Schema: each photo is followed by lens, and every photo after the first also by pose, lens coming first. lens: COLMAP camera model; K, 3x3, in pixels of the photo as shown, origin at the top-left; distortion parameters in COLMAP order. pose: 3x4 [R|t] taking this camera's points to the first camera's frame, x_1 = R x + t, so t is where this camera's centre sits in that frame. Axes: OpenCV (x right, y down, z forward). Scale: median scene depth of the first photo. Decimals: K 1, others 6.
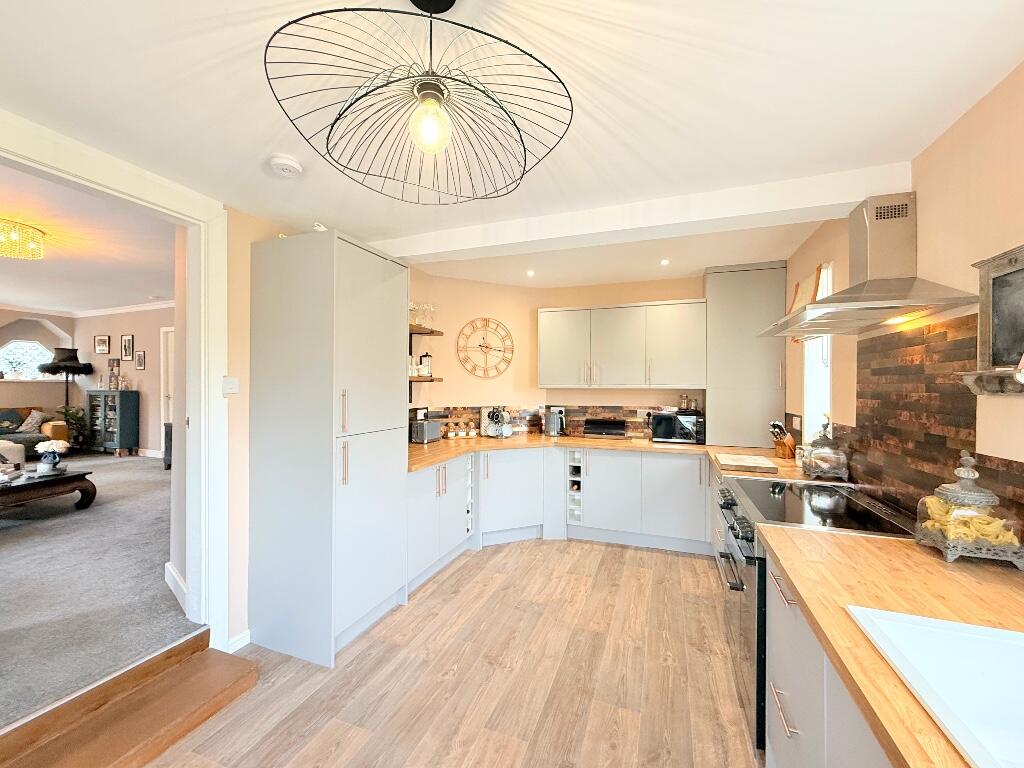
lens RADIAL K [[412.3, 0, 511.3], [0, 412.3, 383.0], [0, 0, 1]] dist [-0.000014, -0.000151]
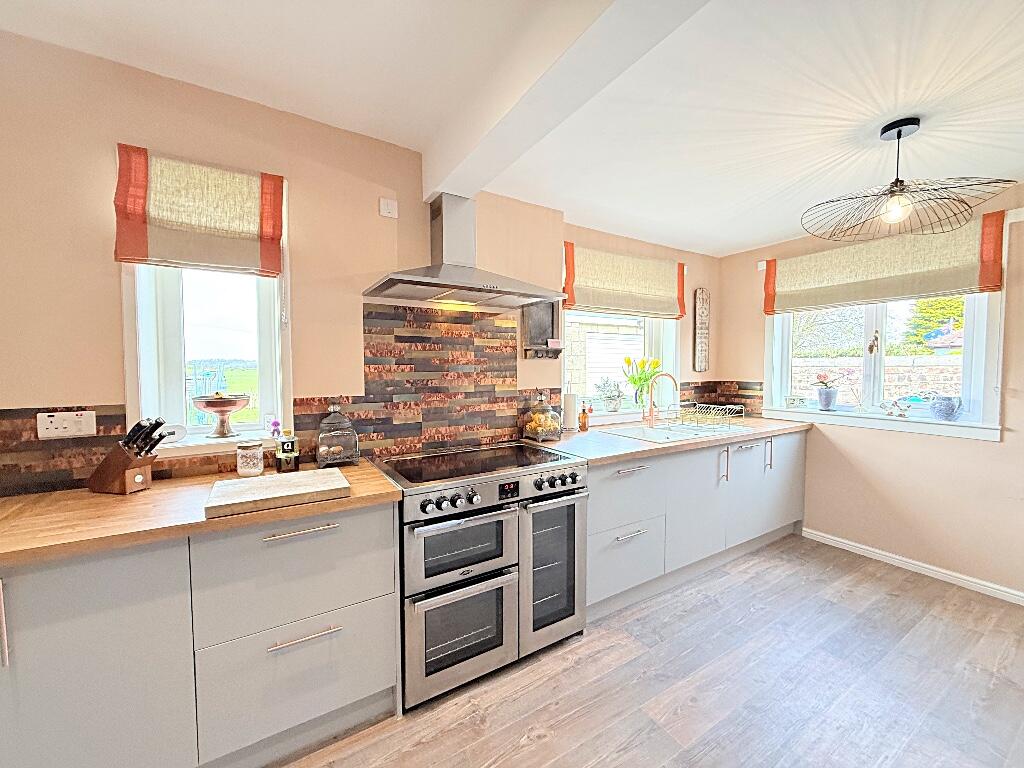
lens RADIAL K [[409.5, 0, 512.0], [0, 409.5, 384.0], [0, 0, 1]] dist [-0.001232, 0.000372]
pose [[-0.791638, -0.029825, 0.610261, 0.004520], [-0.006458, 0.999160, 0.040455, 0.033927], [-0.610956, 0.028085, -0.791166, 1.259896]]
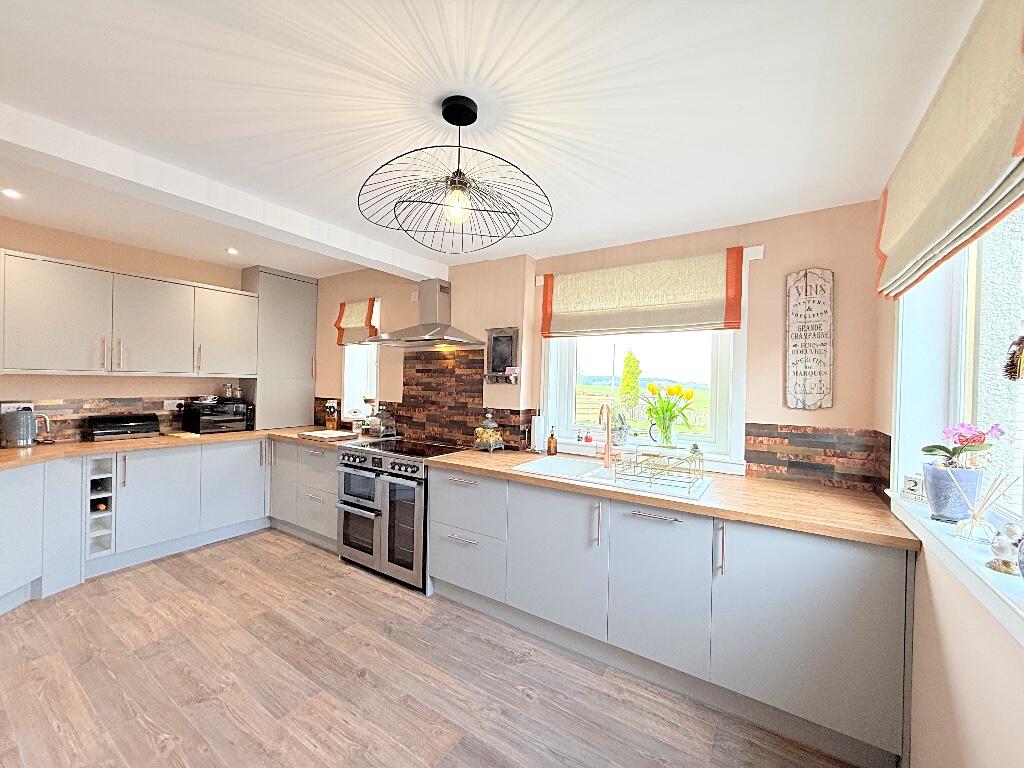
lens RADIAL K [[409.8, 0, 506.8], [0, 409.8, 384.6], [0, 0, 1]] dist [-0.000580, 0.000087]
pose [[0.221803, -0.005358, 0.975077, -0.582552], [-0.027712, 0.999546, 0.011797, 0.001207], [-0.974698, -0.029638, 0.221554, 0.173552]]
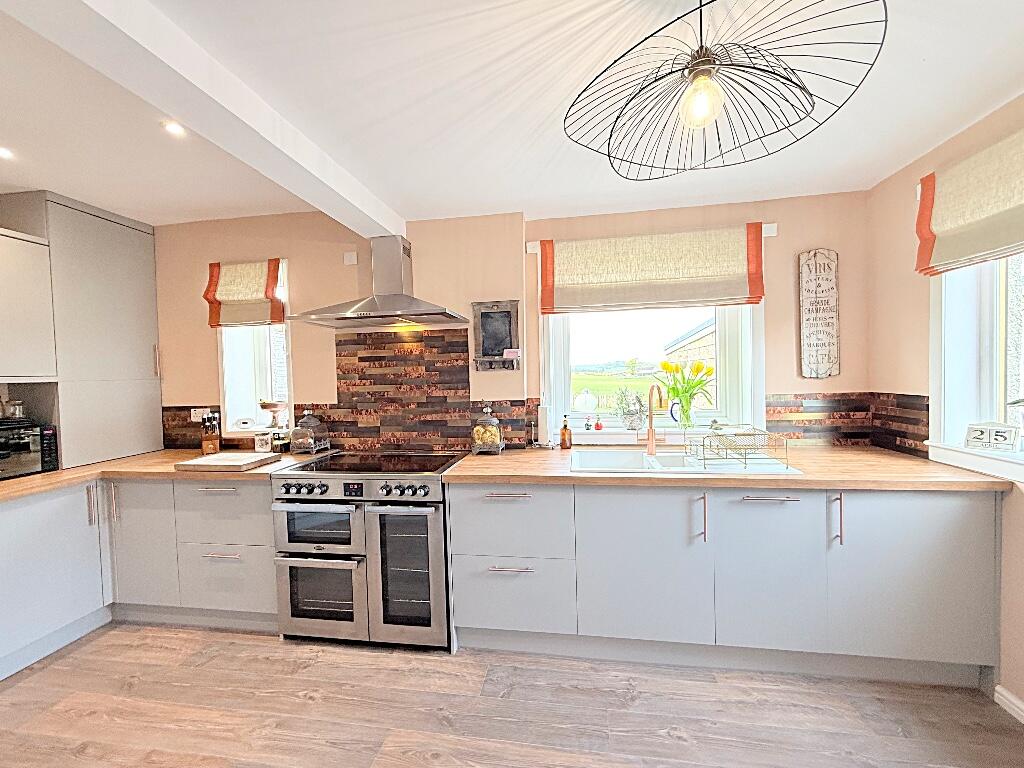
lens RADIAL K [[420.4, 0, 507.7], [0, 420.4, 384.1], [0, 0, 1]] dist [-0.000658, 0.000292]
pose [[-0.199253, -0.028138, 0.979544, -0.416357], [0.019454, 0.999277, 0.032662, 0.014261], [-0.979755, 0.025564, -0.198562, 0.615444]]
